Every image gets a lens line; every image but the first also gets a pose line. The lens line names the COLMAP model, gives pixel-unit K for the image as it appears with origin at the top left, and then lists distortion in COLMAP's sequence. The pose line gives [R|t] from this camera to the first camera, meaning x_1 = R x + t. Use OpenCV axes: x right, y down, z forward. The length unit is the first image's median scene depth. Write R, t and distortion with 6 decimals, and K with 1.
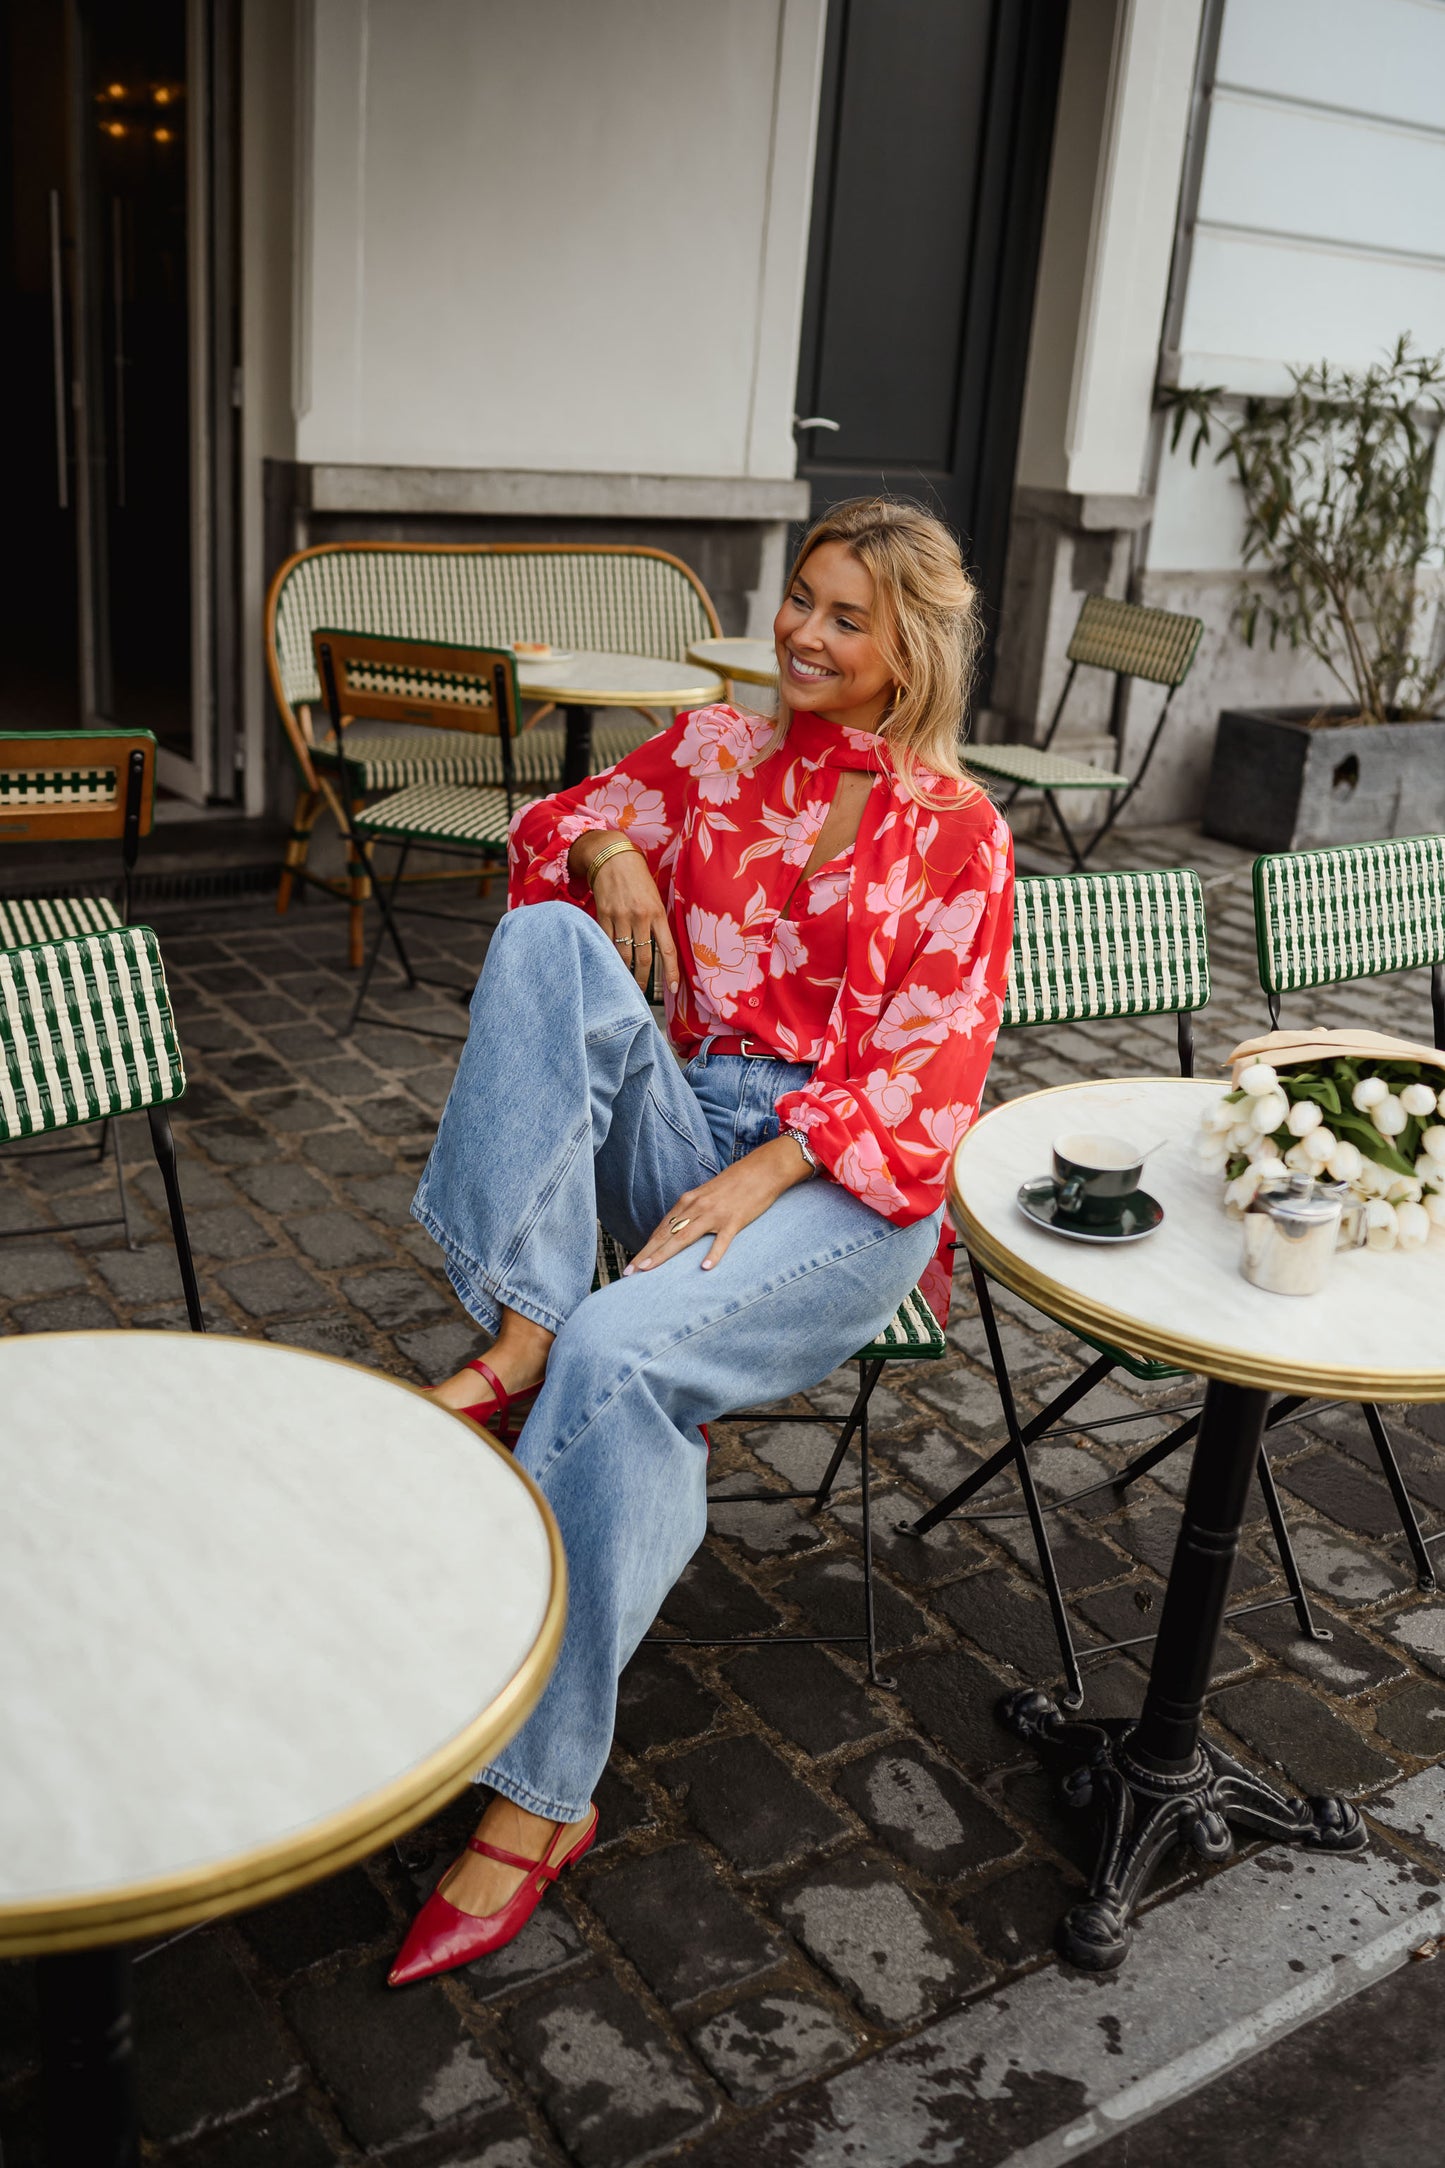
lens RADIAL K [[2047.9, 0, 729.0], [0, 2047.9, 1085.9], [0, 0, 1]] dist [-0.028666, 0.000000]
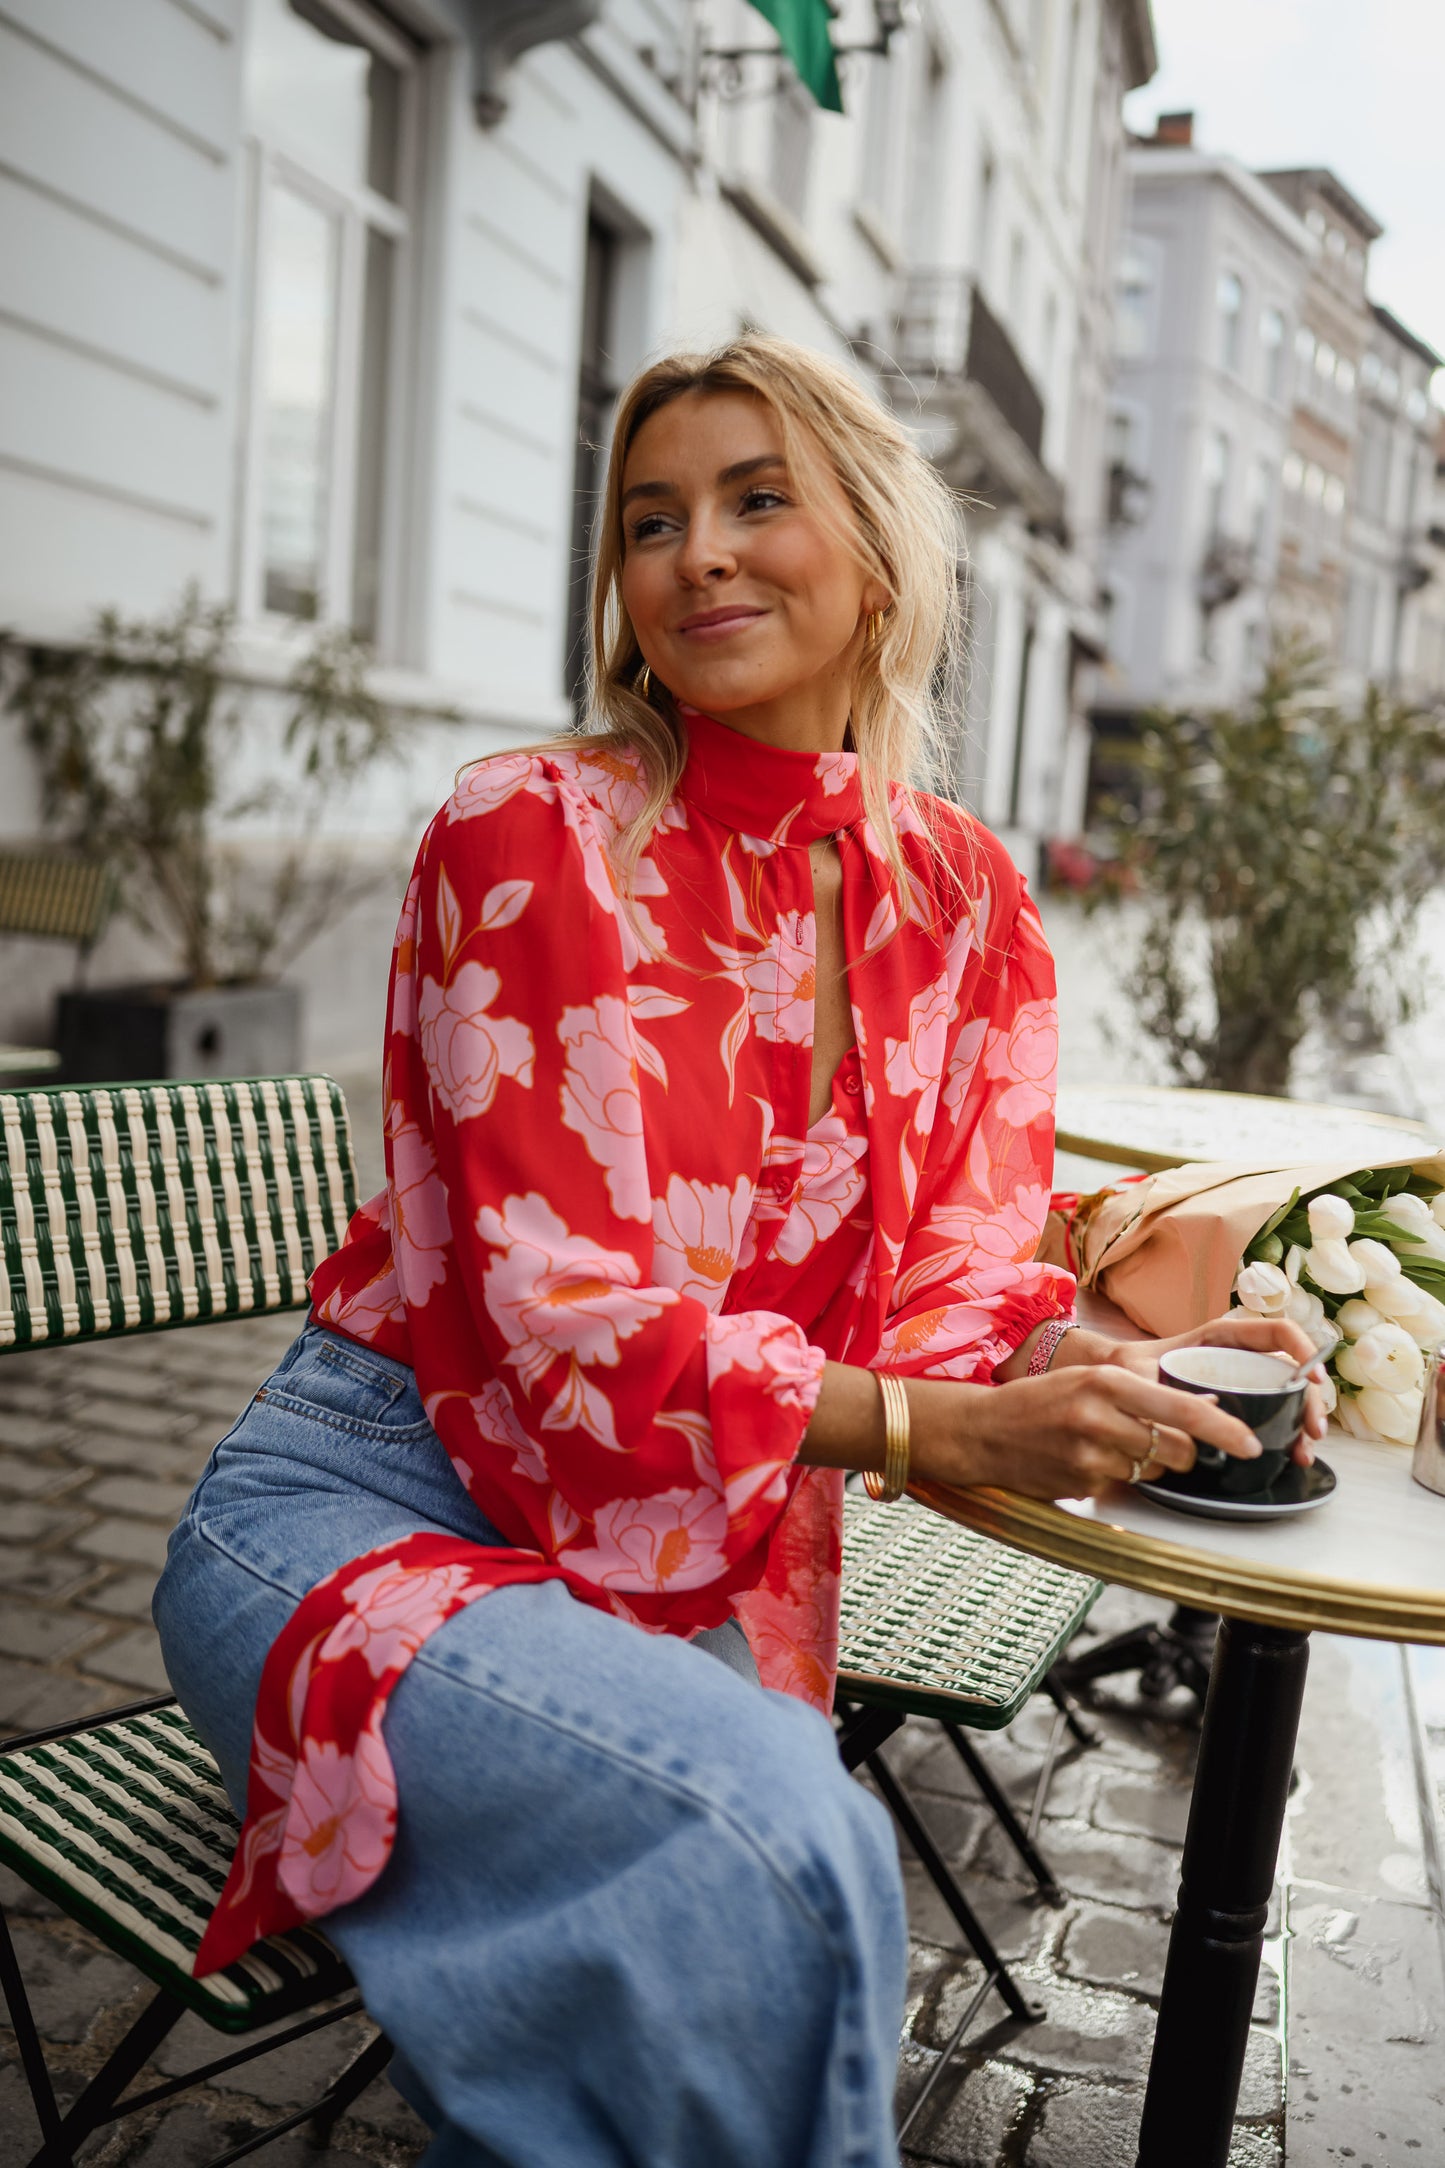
lens RADIAL K [[2047.9, 0, 736.3], [0, 2047.9, 1086.8], [0, 0, 1]] dist [-0.028666, 0.000000]
pose [[0.769433, -0.109603, 0.629254, -0.119153], [0.208742, 0.974221, -0.085554, -0.011977], [-0.603655, 0.197180, 0.772477, 0.213046]]
